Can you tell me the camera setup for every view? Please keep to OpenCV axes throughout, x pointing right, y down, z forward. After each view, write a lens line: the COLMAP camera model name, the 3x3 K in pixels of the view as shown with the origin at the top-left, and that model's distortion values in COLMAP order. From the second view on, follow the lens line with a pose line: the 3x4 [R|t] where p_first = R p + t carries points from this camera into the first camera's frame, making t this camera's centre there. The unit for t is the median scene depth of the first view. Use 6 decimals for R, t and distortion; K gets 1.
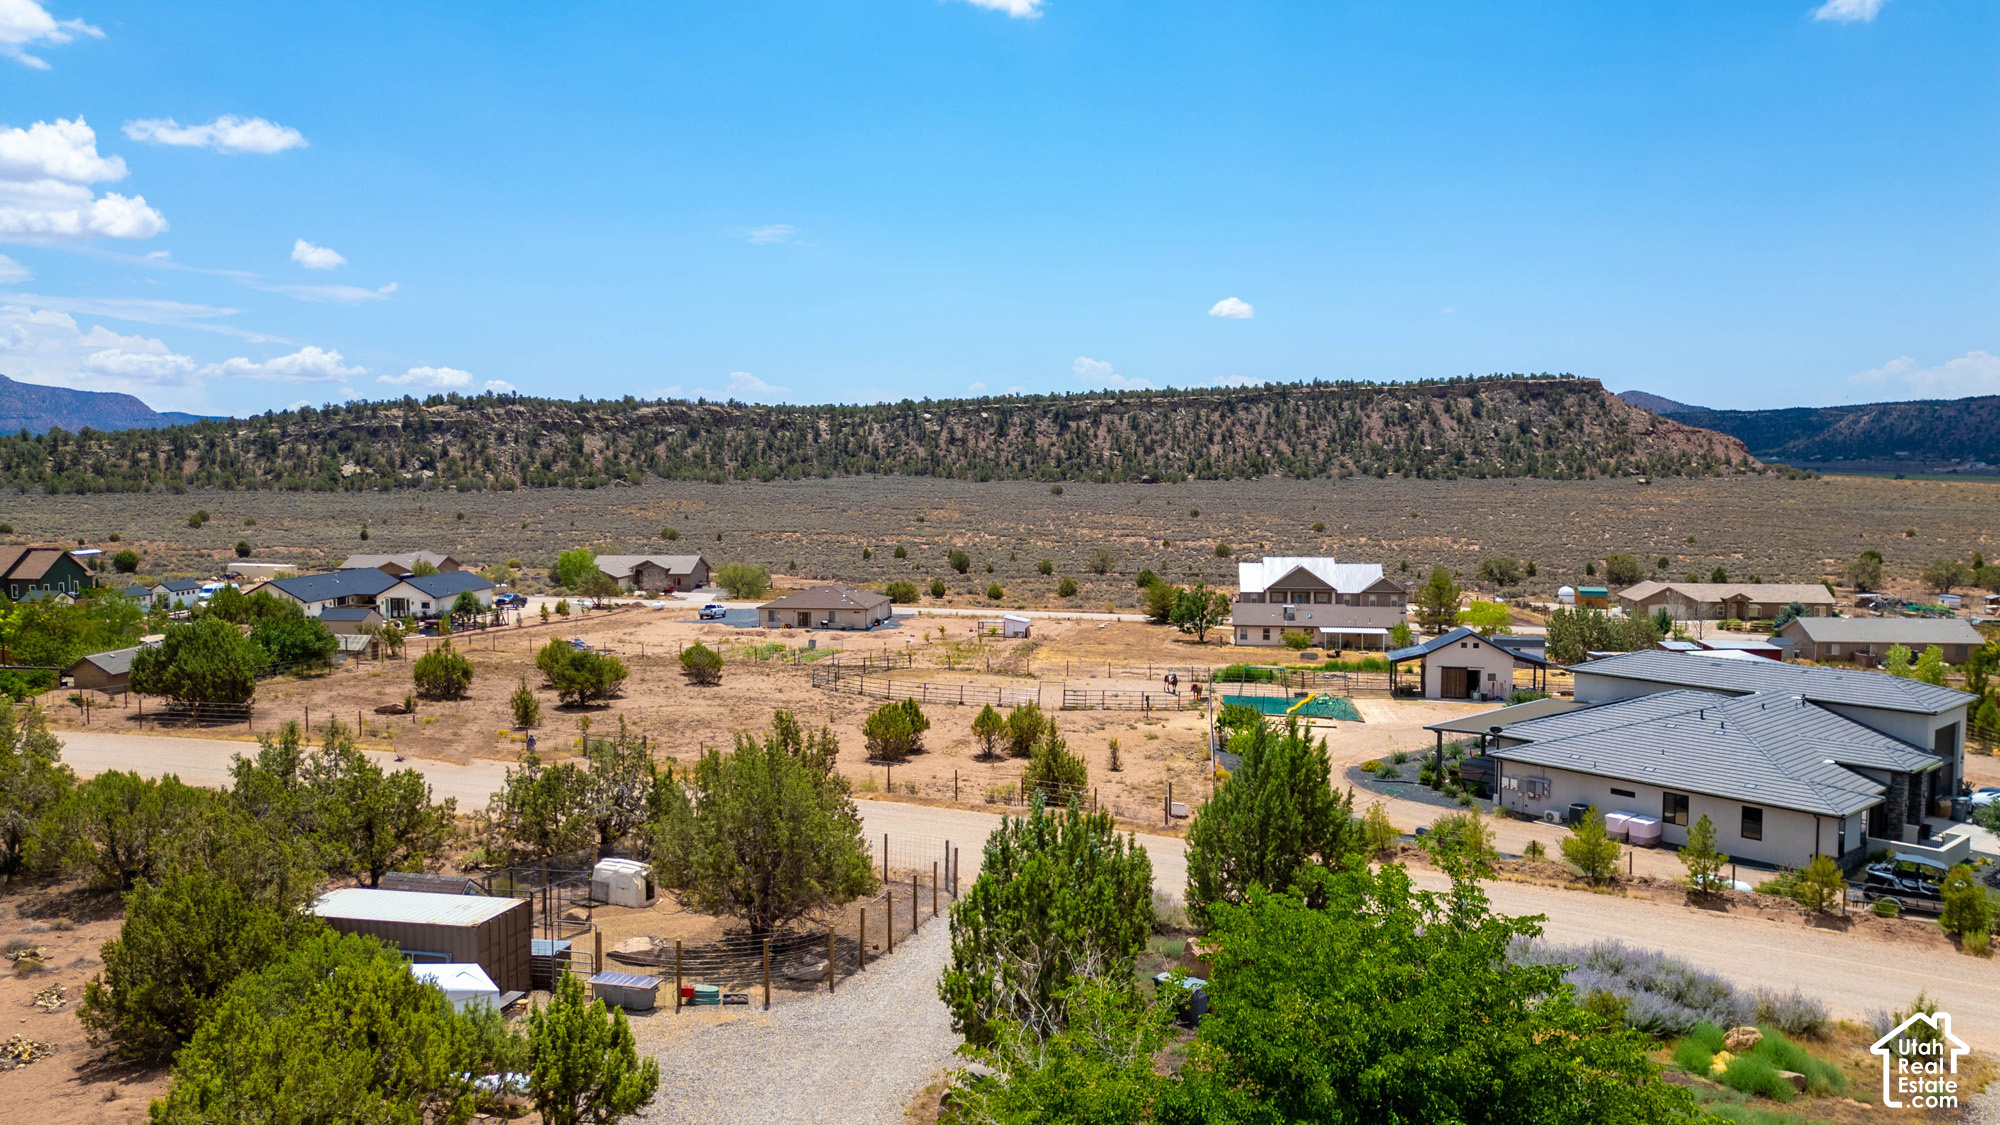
lens RADIAL K [[1412.1, 0, 1002.6], [0, 1412.1, 566.6], [0, 0, 1]] dist [0.077531, -0.082102]
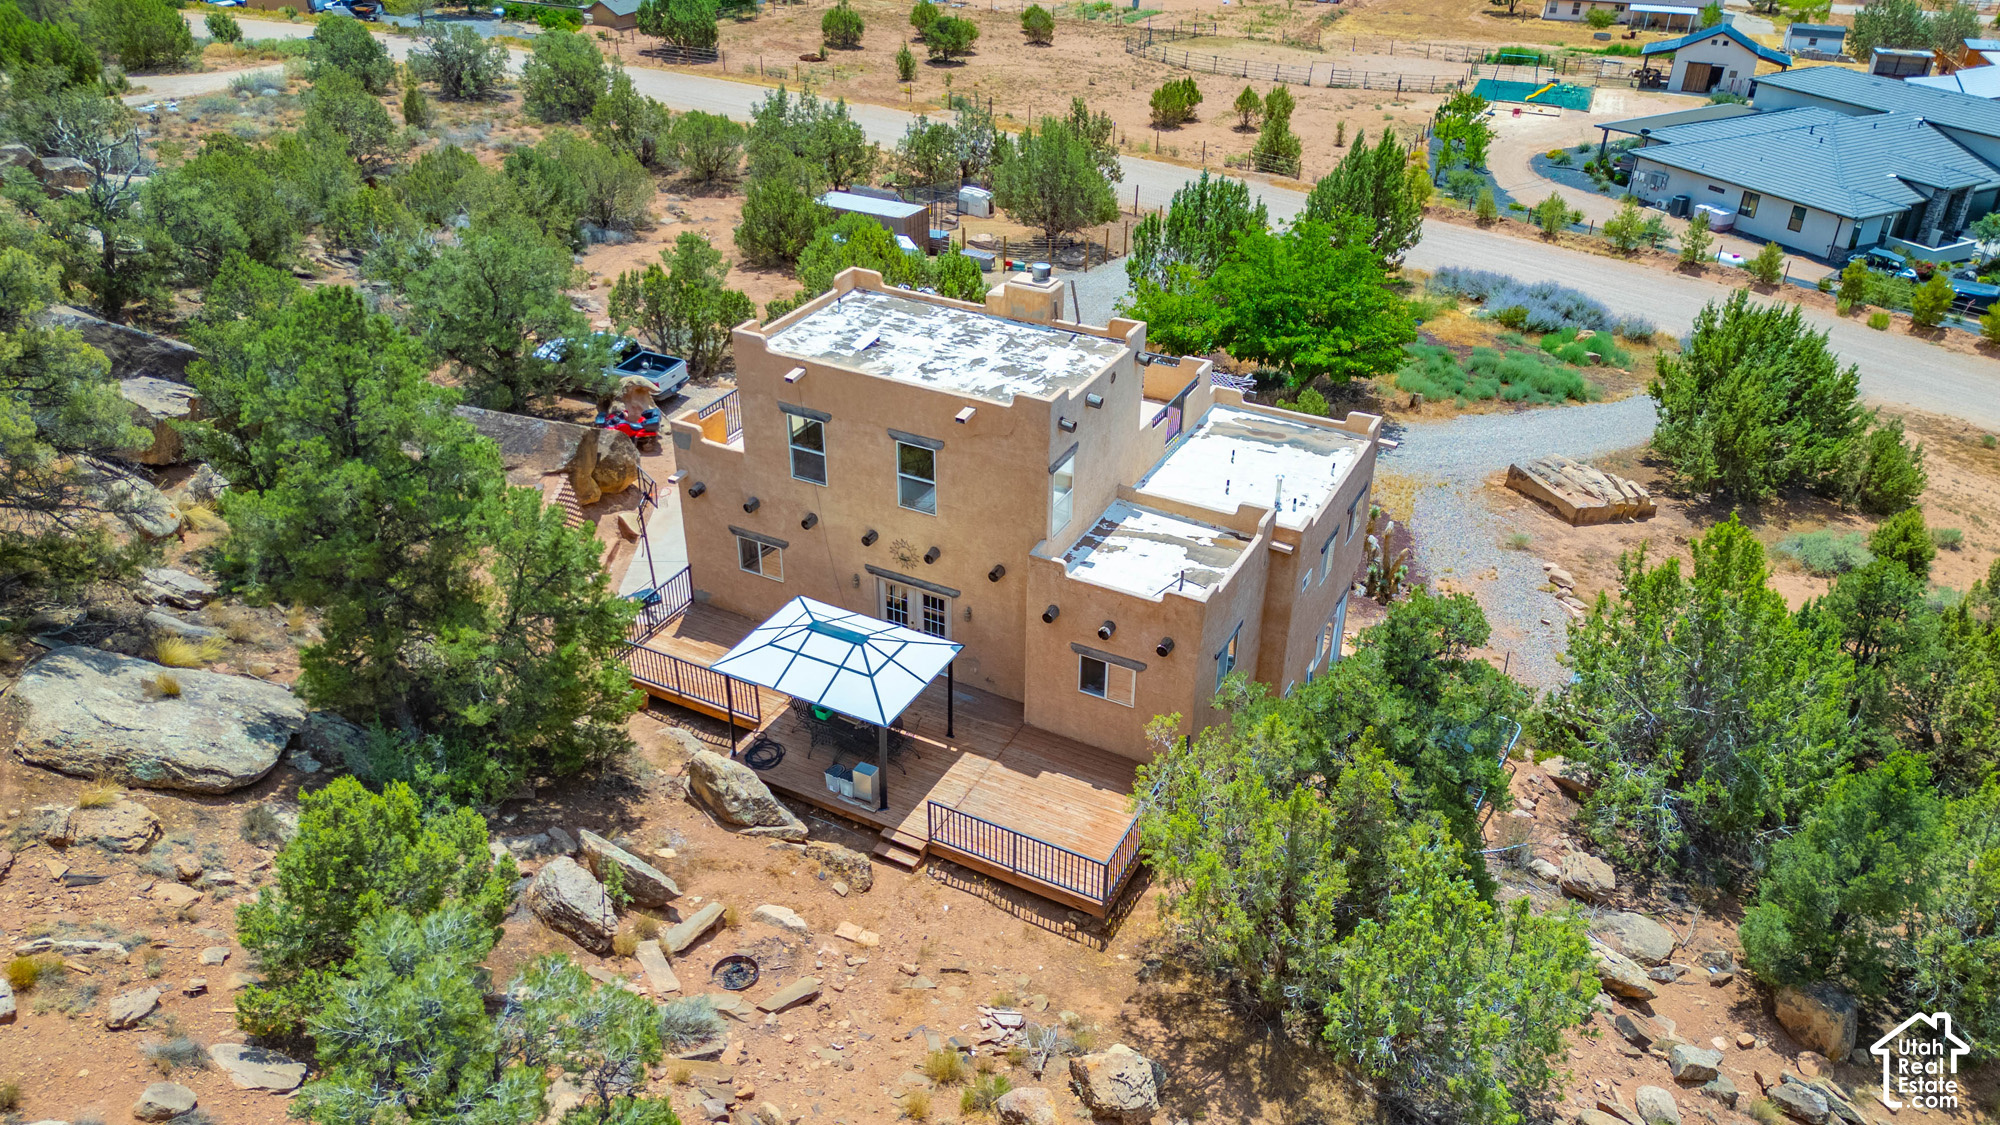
lens RADIAL K [[1412.1, 0, 1002.6], [0, 1412.1, 566.6], [0, 0, 1]] dist [0.077531, -0.082102]
pose [[0.969994, 0.132118, -0.204098, 0.110783], [-0.028462, 0.895402, 0.444349, -0.094273], [0.241456, -0.425207, 0.872295, -0.434205]]
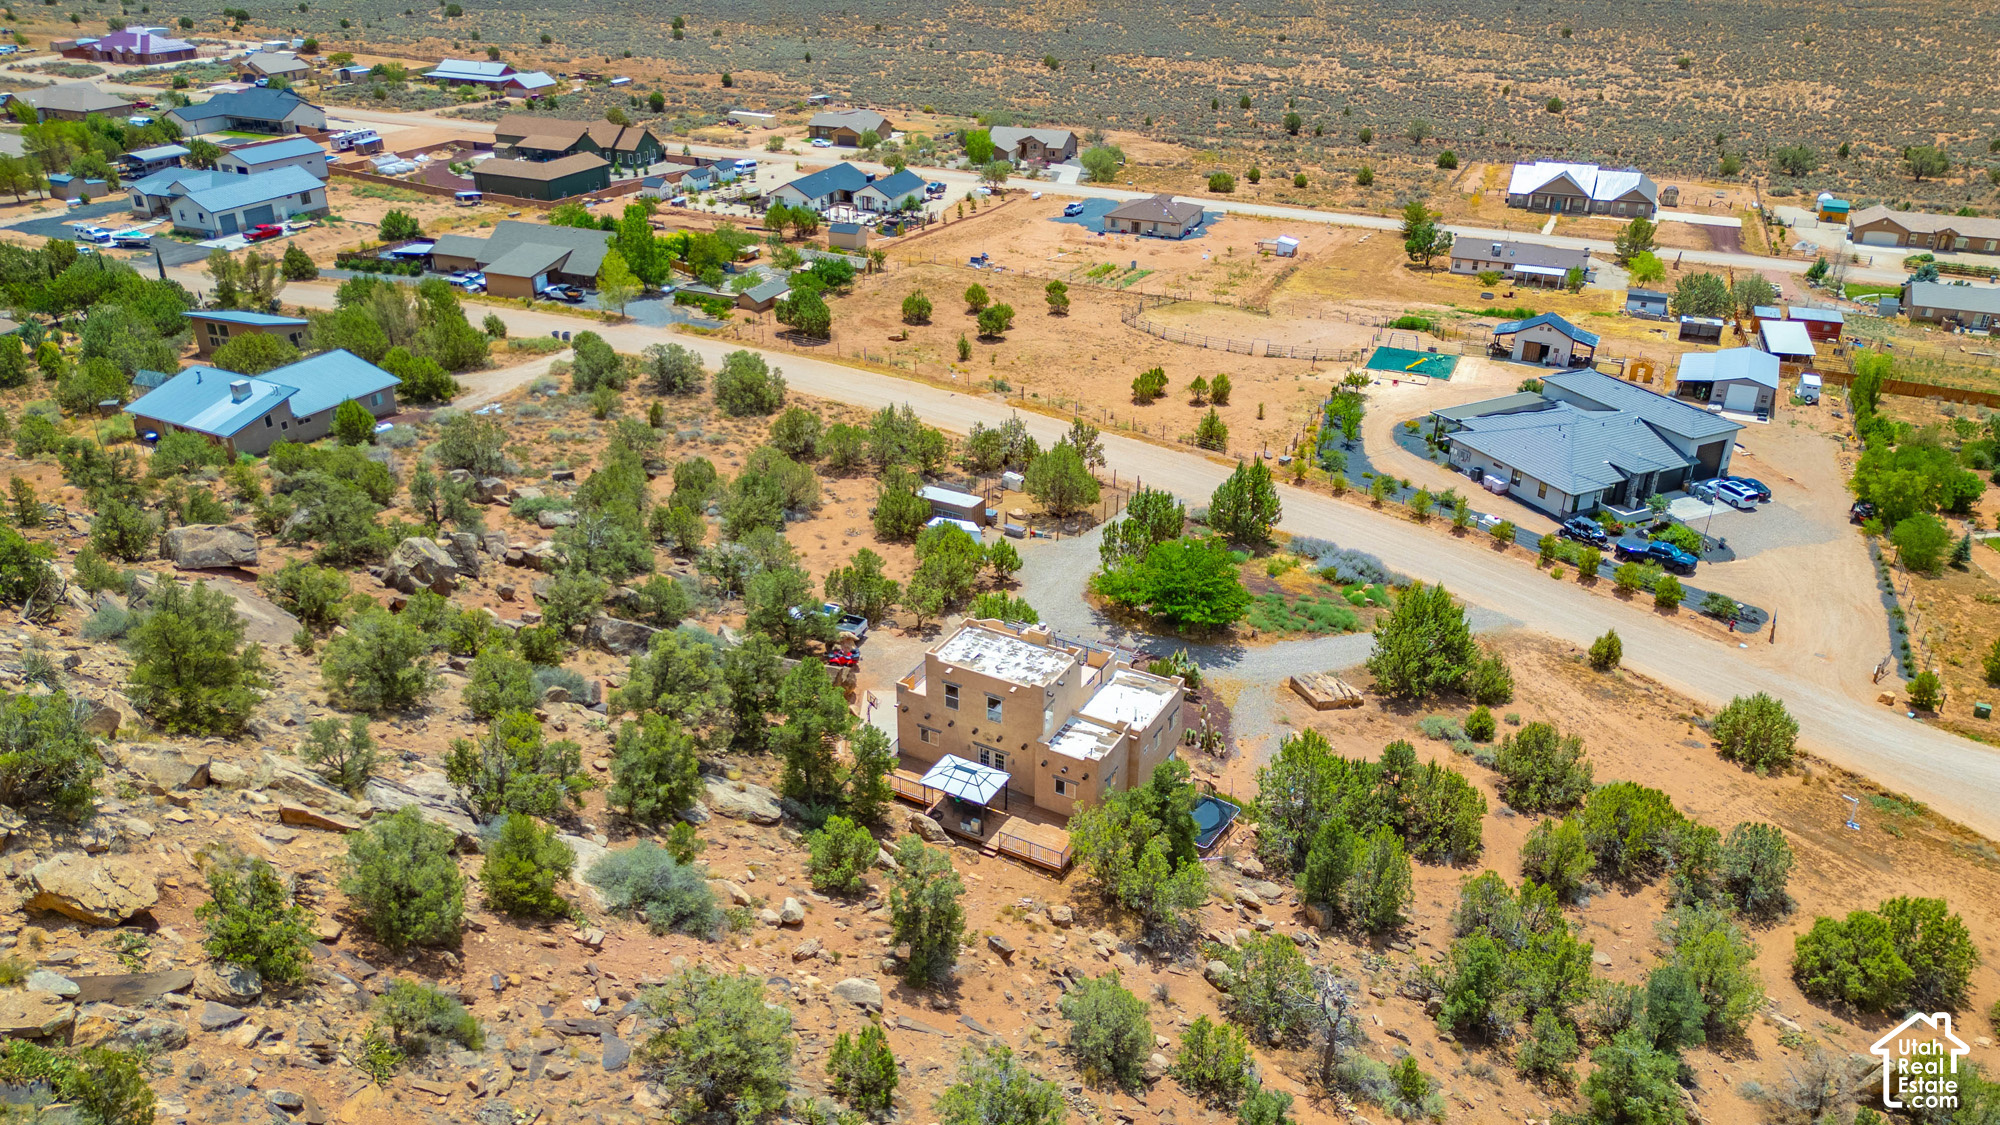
lens RADIAL K [[1401.3, 0, 994.5], [0, 1401.3, 538.2], [0, 0, 1]] dist [0.094304, -0.090385]
pose [[0.963166, 0.117419, -0.241919, 0.239651], [-0.022904, 0.932184, 0.361259, -0.432954], [0.267931, -0.342411, 0.900537, -0.975018]]
